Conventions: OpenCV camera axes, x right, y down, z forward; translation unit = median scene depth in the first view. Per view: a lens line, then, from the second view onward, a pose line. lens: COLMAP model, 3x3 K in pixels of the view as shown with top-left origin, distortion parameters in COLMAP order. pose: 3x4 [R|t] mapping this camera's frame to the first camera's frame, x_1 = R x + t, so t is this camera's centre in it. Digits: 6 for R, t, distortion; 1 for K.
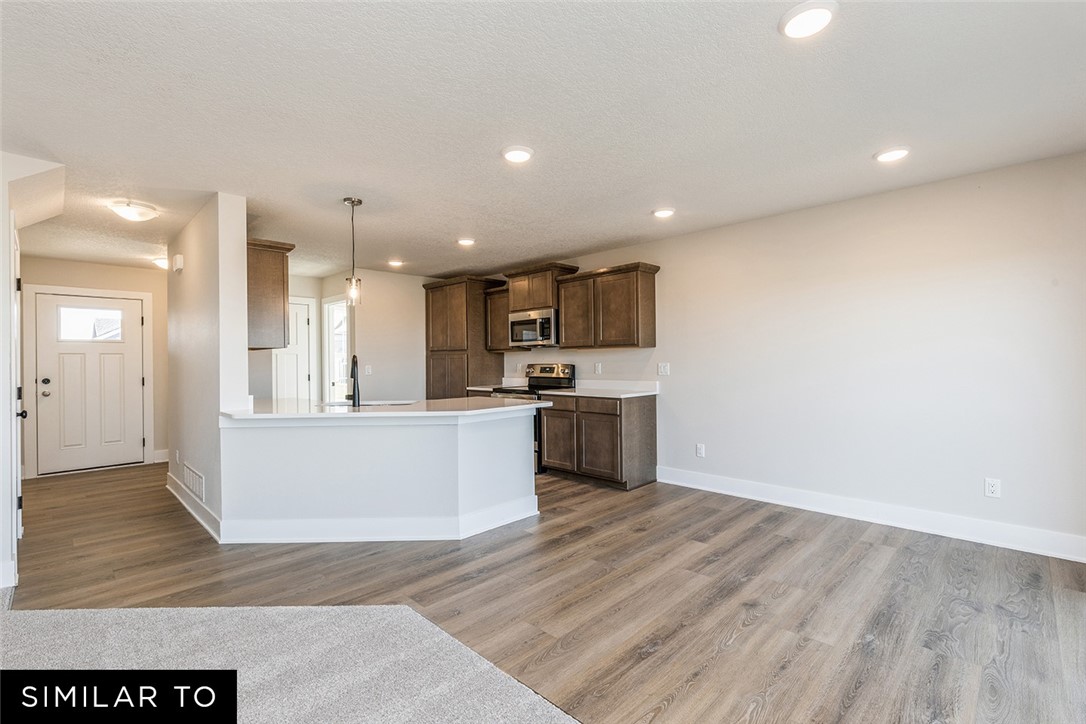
lens RADIAL K [[484.9, 0, 542.1], [0, 484.9, 359.4], [0, 0, 1]] dist [0.006378, -0.000157]
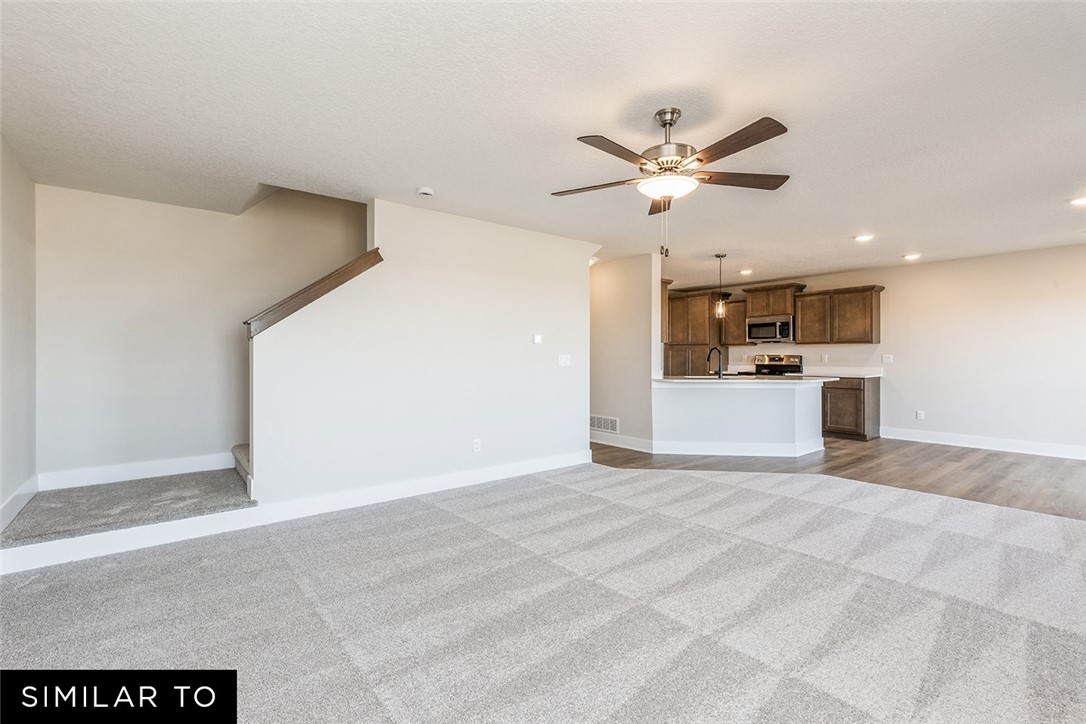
lens RADIAL K [[484.9, 0, 542.1], [0, 484.9, 359.4], [0, 0, 1]] dist [0.006378, -0.000157]
pose [[0.993296, 0.011401, -0.115035, -0.664778], [-0.010307, 0.999896, 0.010105, 0.019596], [0.115139, -0.008852, 0.993310, -0.601399]]
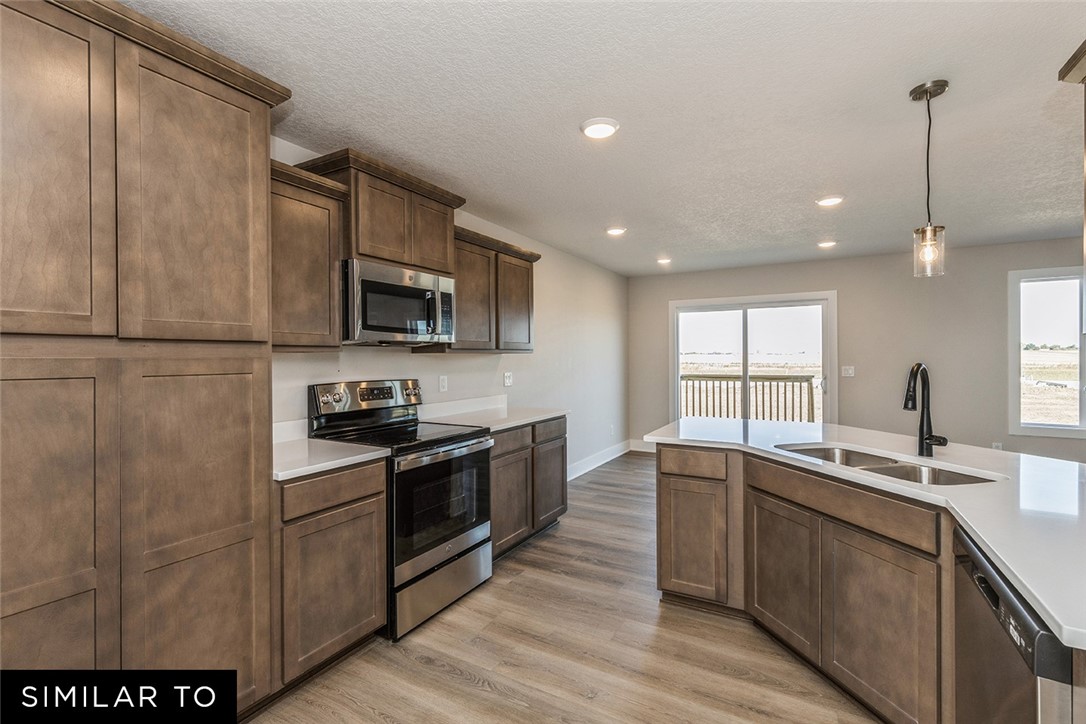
lens RADIAL K [[490.0, 0, 543.0], [0, 490.0, 362.0], [0, 0, 1]] dist [0.002299, 0.000074]
pose [[-0.261636, 0.003077, 0.965162, -0.679803], [0.005669, 0.999983, -0.001651, -0.010250], [-0.965150, 0.005039, -0.261649, 1.310030]]
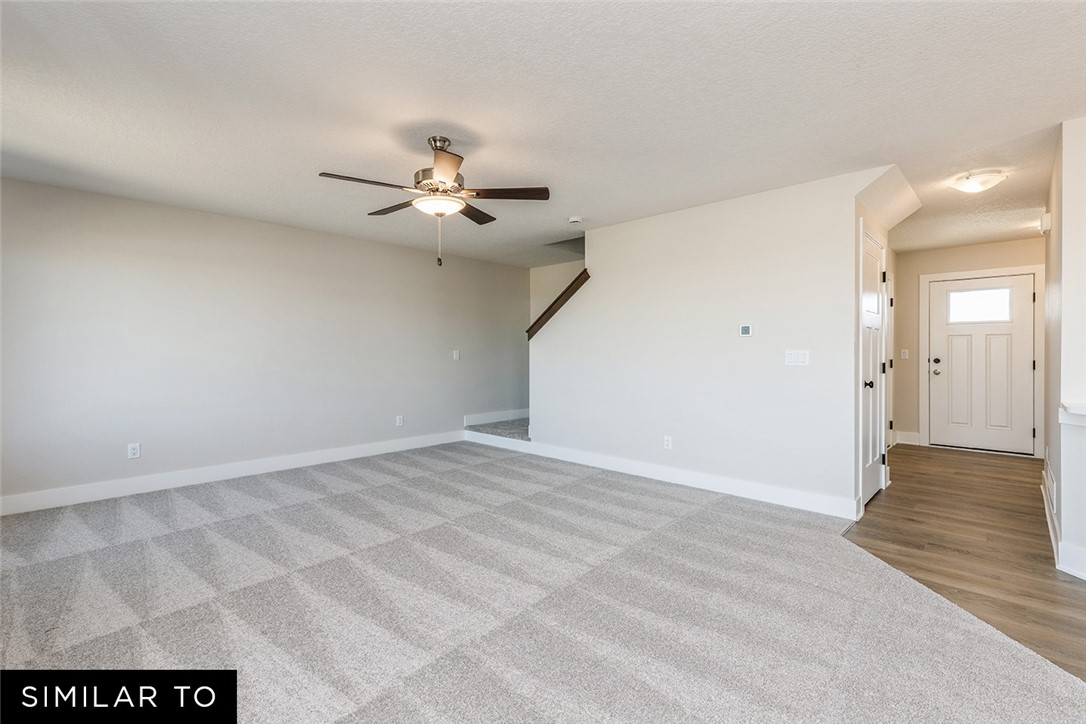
lens RADIAL K [[487.9, 0, 541.7], [0, 487.9, 354.5], [0, 0, 1]] dist [0.001467, 0.000362]
pose [[0.014914, 0.016294, -0.999756, 0.089550], [0.004883, 0.999854, 0.016369, 0.009839], [0.999877, -0.005126, 0.014832, 0.115924]]
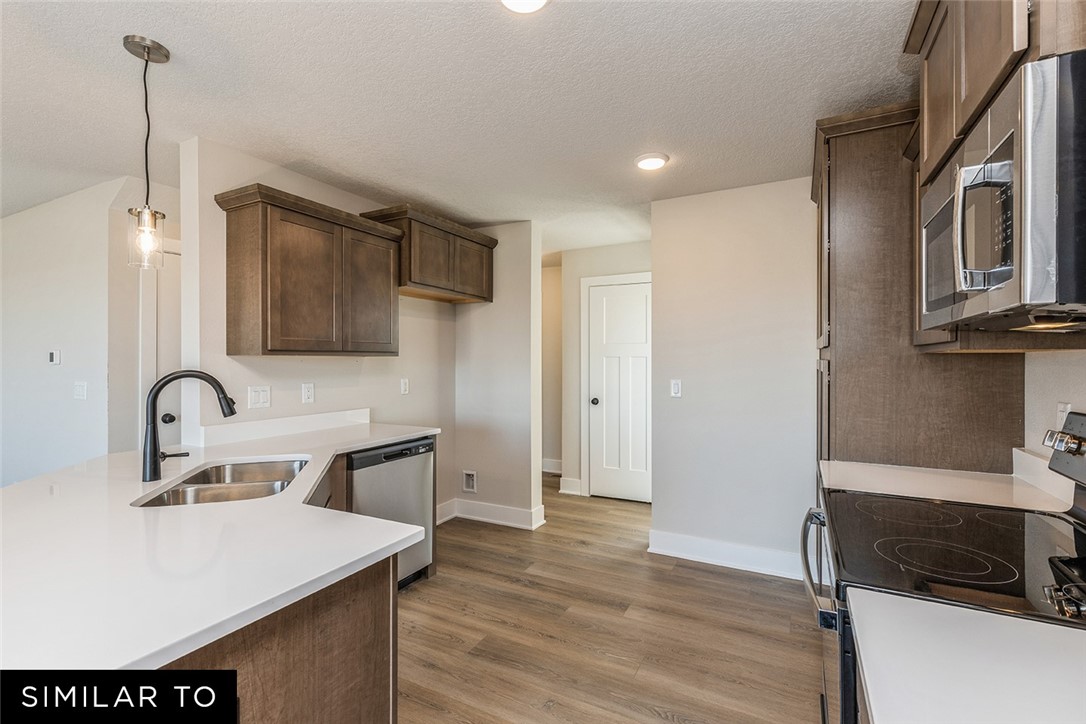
lens RADIAL K [[484.9, 0, 542.1], [0, 484.9, 359.4], [0, 0, 1]] dist [0.006378, -0.000157]
pose [[0.288673, 0.009003, -0.957386, 0.152038], [0.000874, 0.999953, 0.009667, -0.020824], [0.957427, -0.003627, 0.288651, 1.021322]]
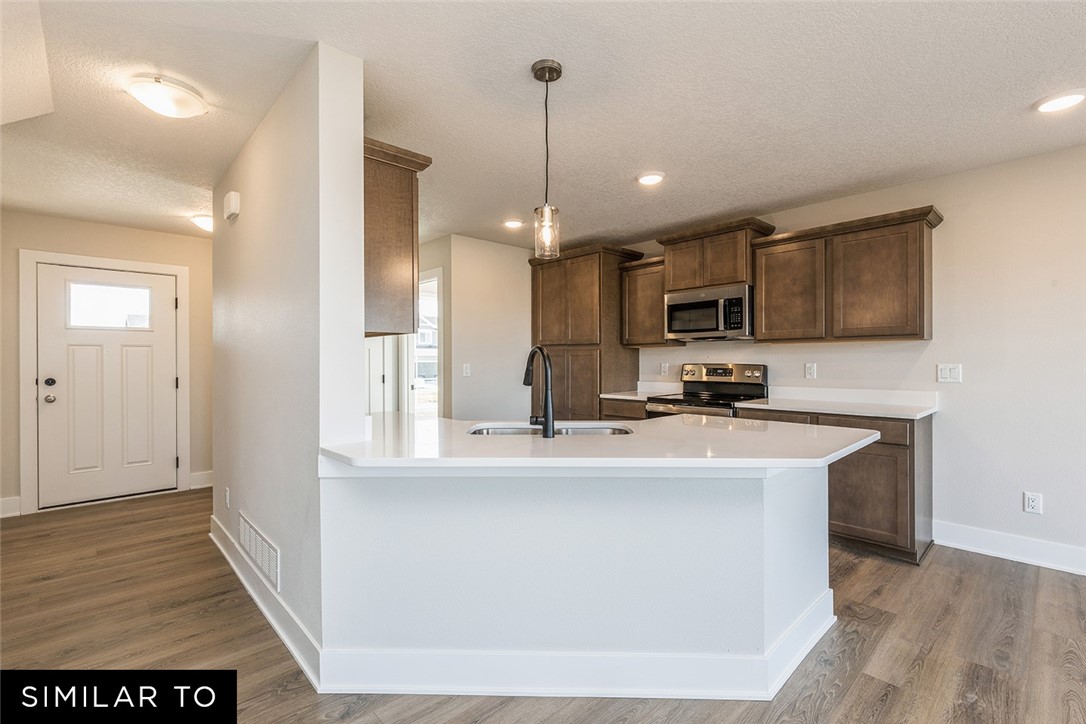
lens RADIAL K [[483.7, 0, 541.6], [0, 483.7, 361.0], [0, 0, 1]] dist [0.004218, 0.000151]
pose [[0.999314, 0.007464, -0.036282, -0.309041], [-0.007316, 0.999964, 0.004194, 0.005459], [0.036312, -0.003926, 0.999333, 0.366278]]
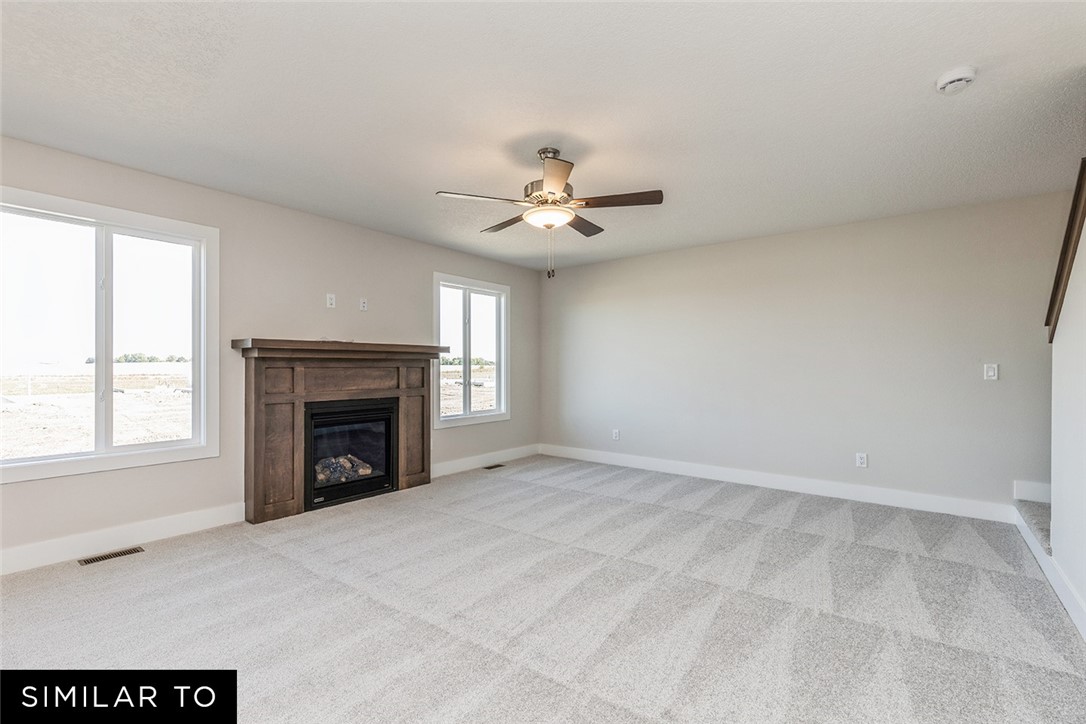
lens RADIAL K [[482.6, 0, 531.8], [0, 482.6, 364.0], [0, 0, 1]] dist [0.001037, 0.000088]
pose [[-0.994877, 0.007352, -0.100822, -0.493298], [0.008106, 0.999942, -0.007076, 0.019373], [0.100764, -0.007857, -0.994879, 0.636245]]
